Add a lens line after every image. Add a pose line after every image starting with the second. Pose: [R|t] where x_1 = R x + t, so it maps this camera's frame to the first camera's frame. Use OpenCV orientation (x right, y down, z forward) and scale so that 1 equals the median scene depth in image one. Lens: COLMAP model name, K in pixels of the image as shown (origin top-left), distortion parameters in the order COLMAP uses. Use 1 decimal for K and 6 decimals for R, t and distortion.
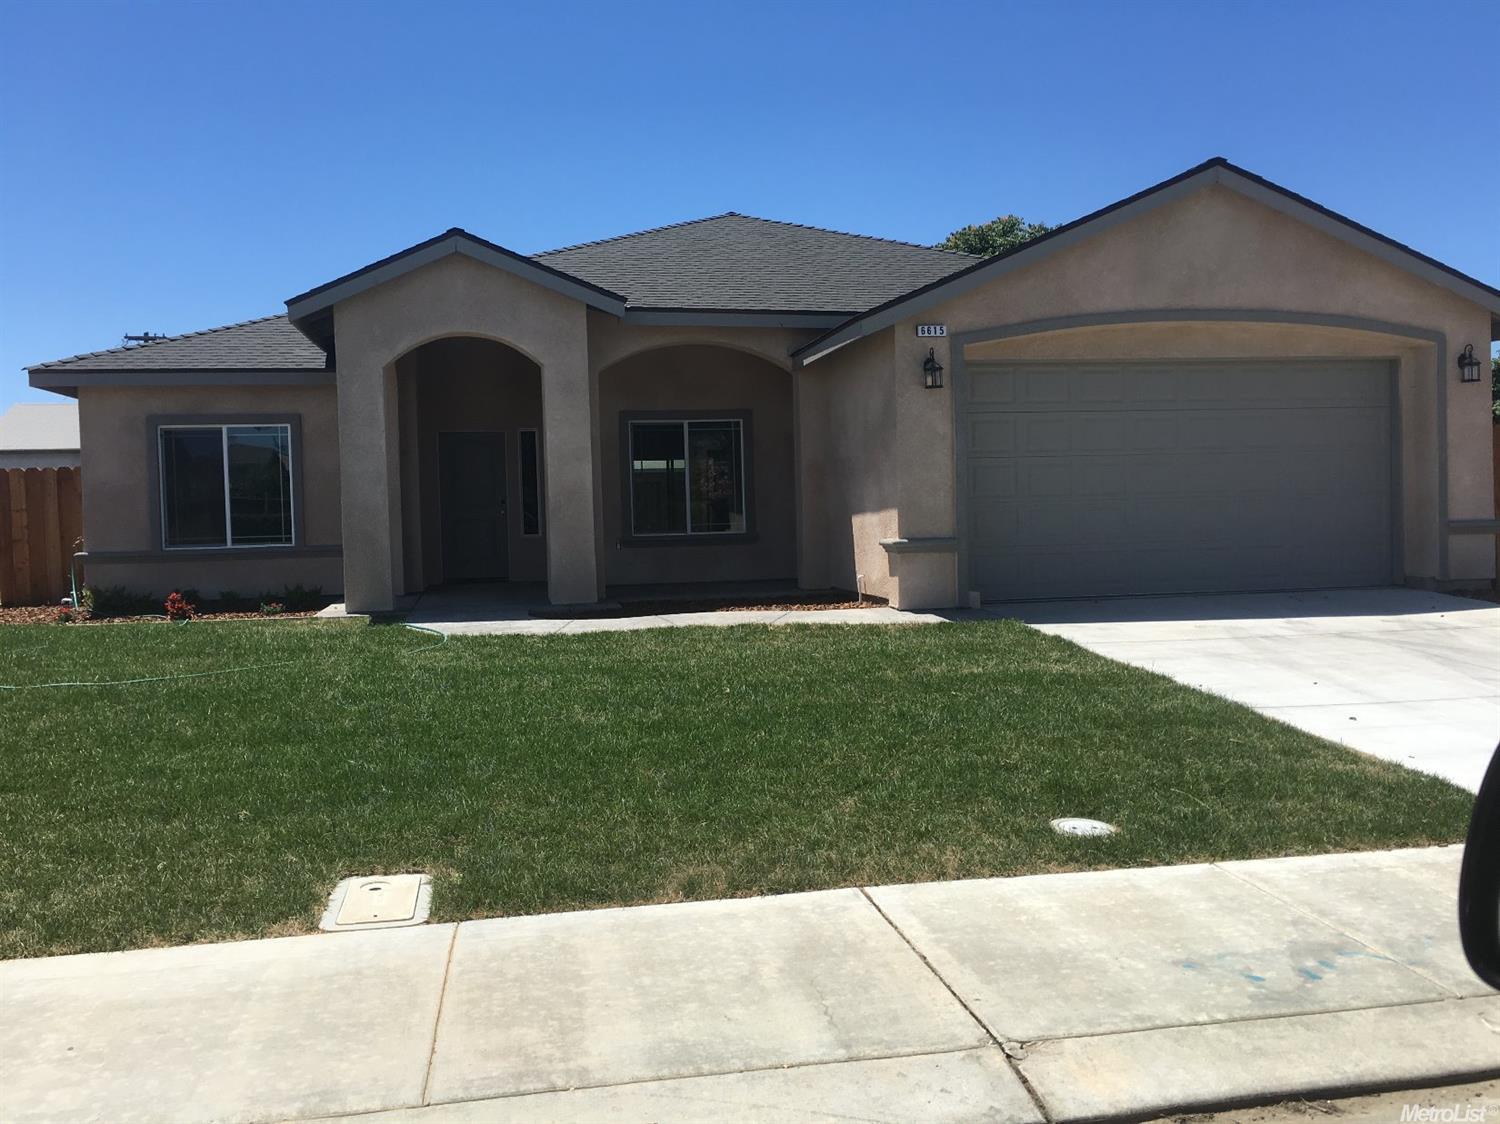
lens RADIAL K [[1274.2, 0, 751.9], [0, 1274.2, 556.0], [0, 0, 1]] dist [0.061231, -0.047968]
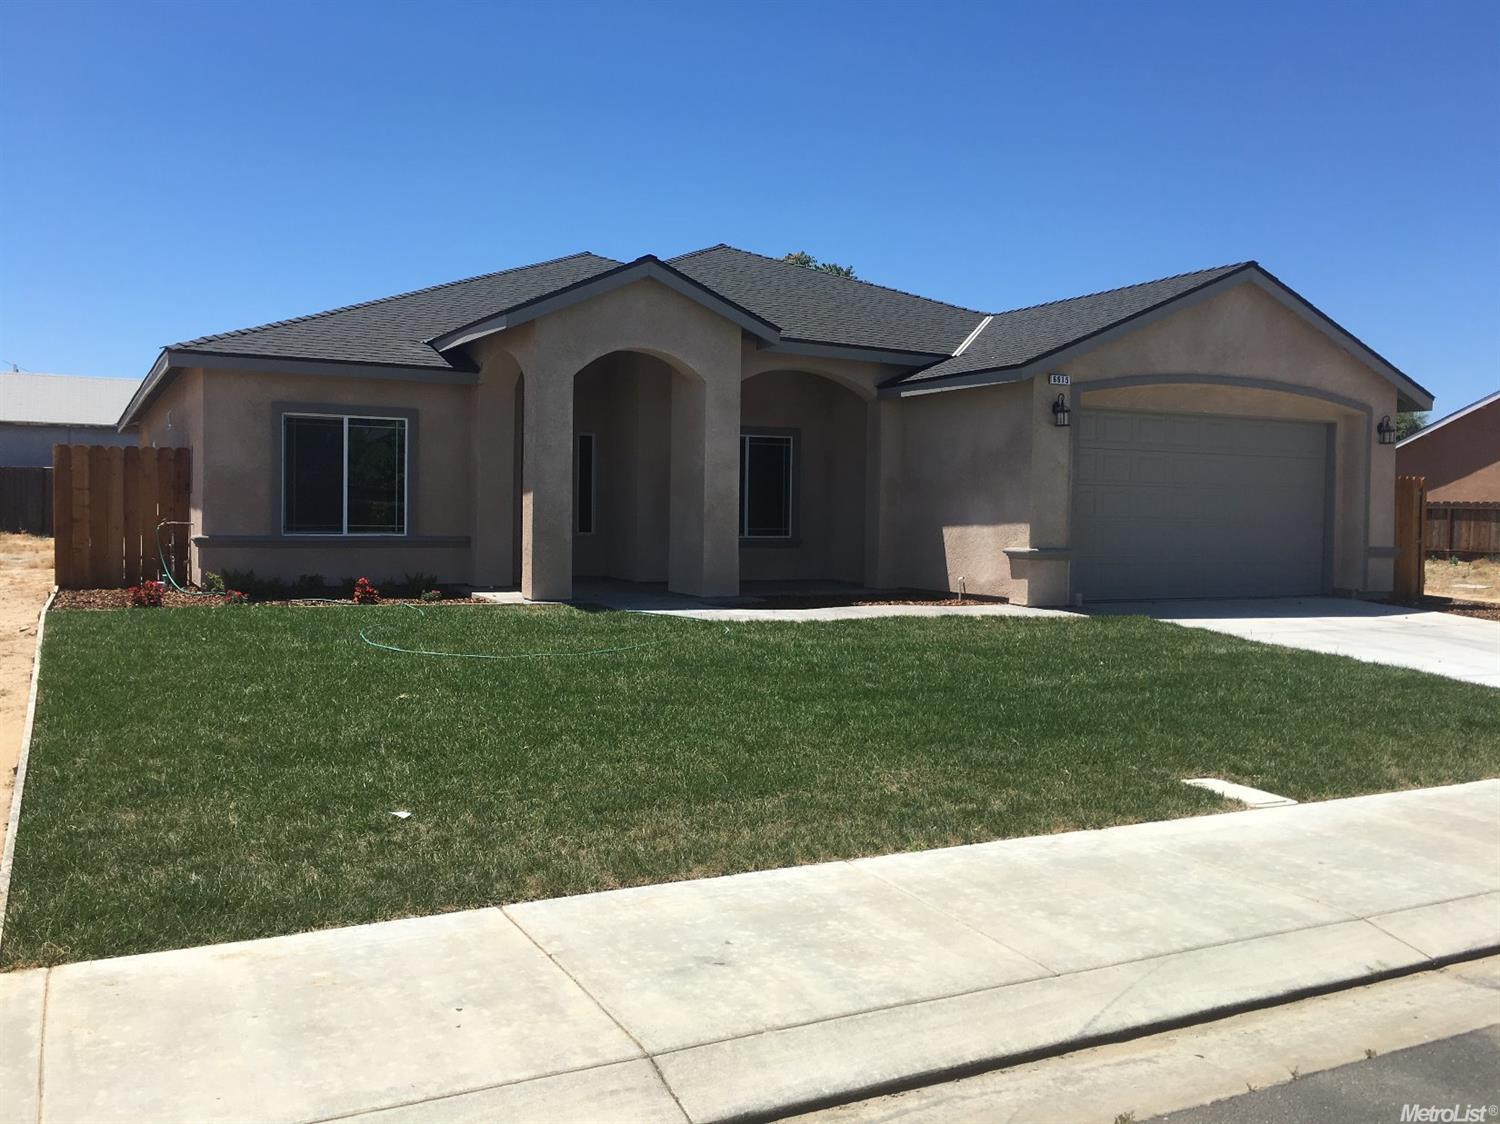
lens RADIAL K [[1274.2, 0, 750.1], [0, 1274.2, 560.9], [0, 0, 1]] dist [0.061231, -0.047968]
pose [[0.954842, 0.028960, 0.295700, -0.459250], [-0.028151, 0.999579, -0.006995, 0.013493], [-0.295778, -0.001645, 0.955255, -0.078789]]
